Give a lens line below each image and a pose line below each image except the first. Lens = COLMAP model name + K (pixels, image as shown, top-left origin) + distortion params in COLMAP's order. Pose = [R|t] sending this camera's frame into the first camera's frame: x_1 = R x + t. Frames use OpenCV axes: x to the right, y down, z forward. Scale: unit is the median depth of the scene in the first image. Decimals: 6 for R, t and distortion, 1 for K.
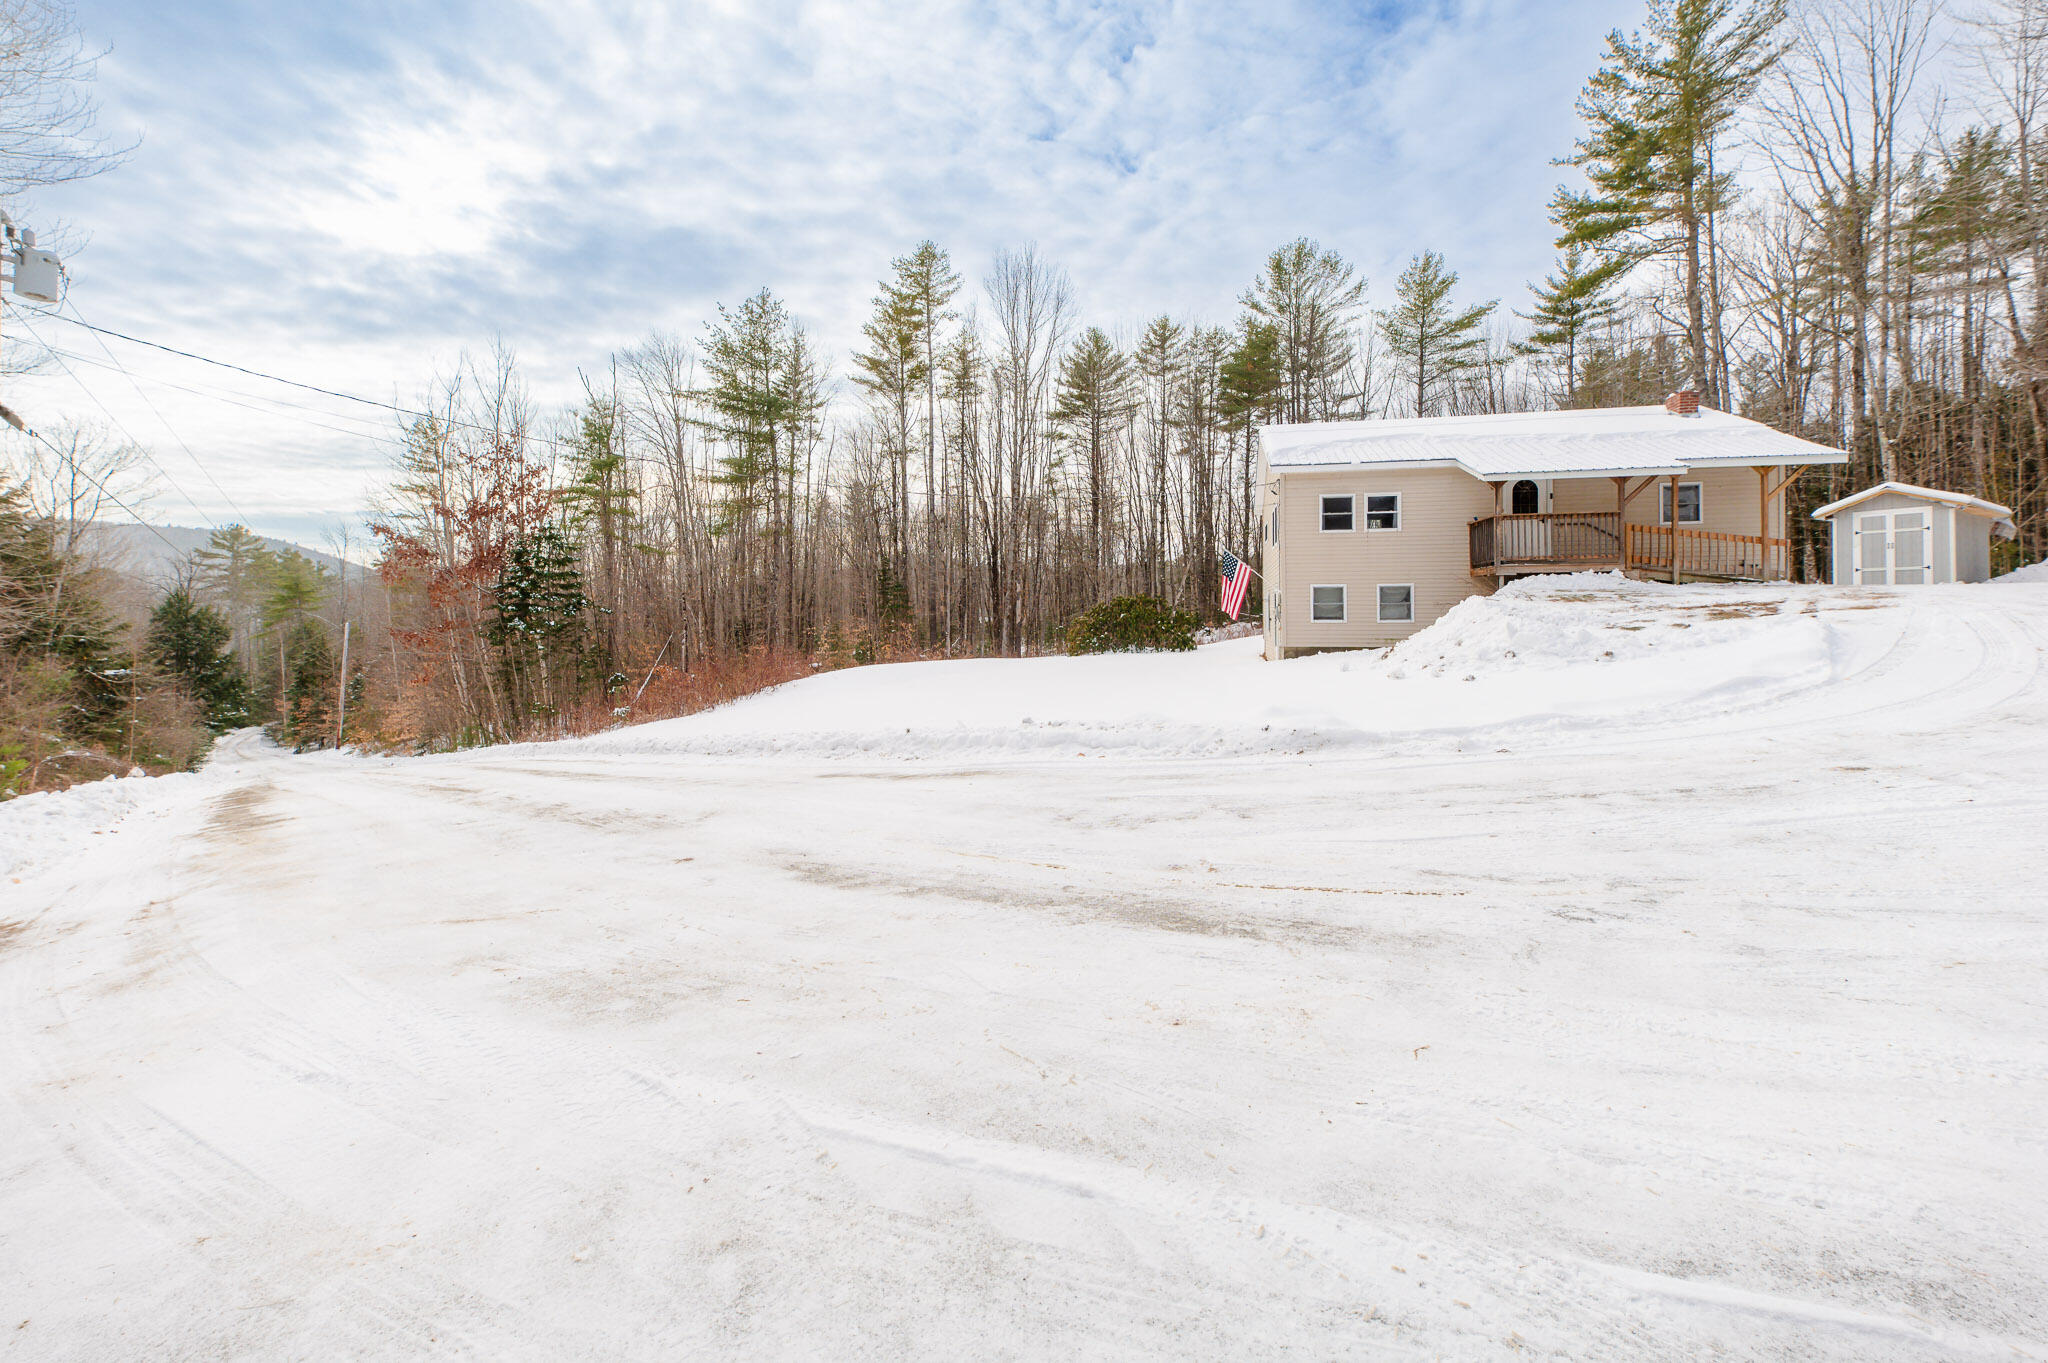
lens RADIAL K [[840.3, 0, 1040.8], [0, 840.3, 663.8], [0, 0, 1]] dist [0.019330, -0.000058]
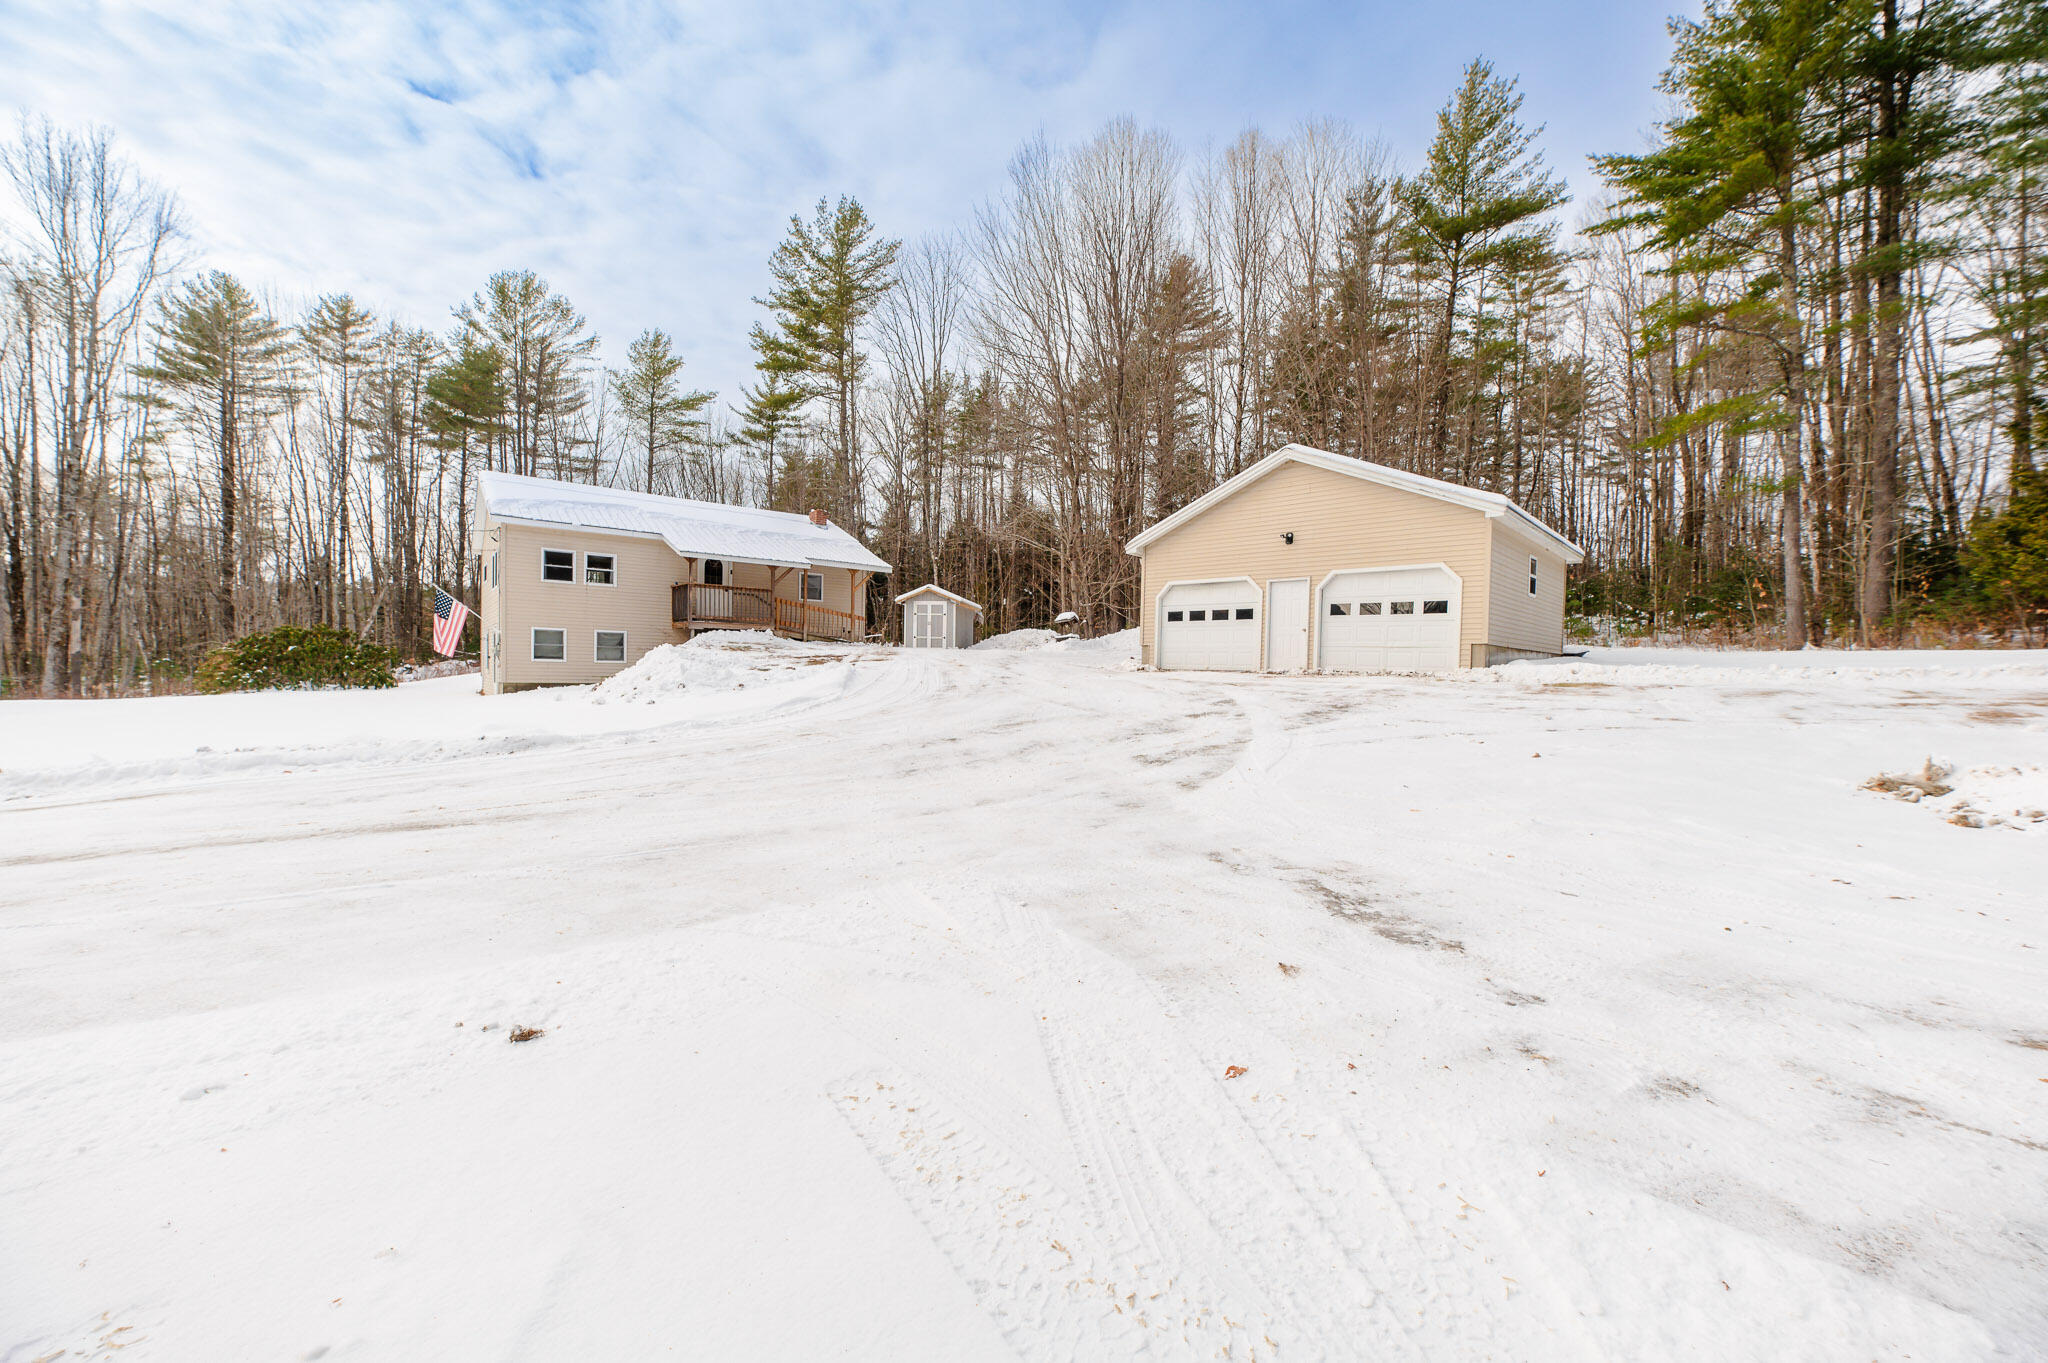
lens RADIAL K [[840.3, 0, 1040.8], [0, 840.3, 663.8], [0, 0, 1]] dist [0.019330, -0.000058]
pose [[0.665921, 0.023070, 0.745666, -0.026639], [0.015160, 0.998897, -0.044444, 0.006018], [-0.745869, 0.040901, 0.664836, -0.101151]]
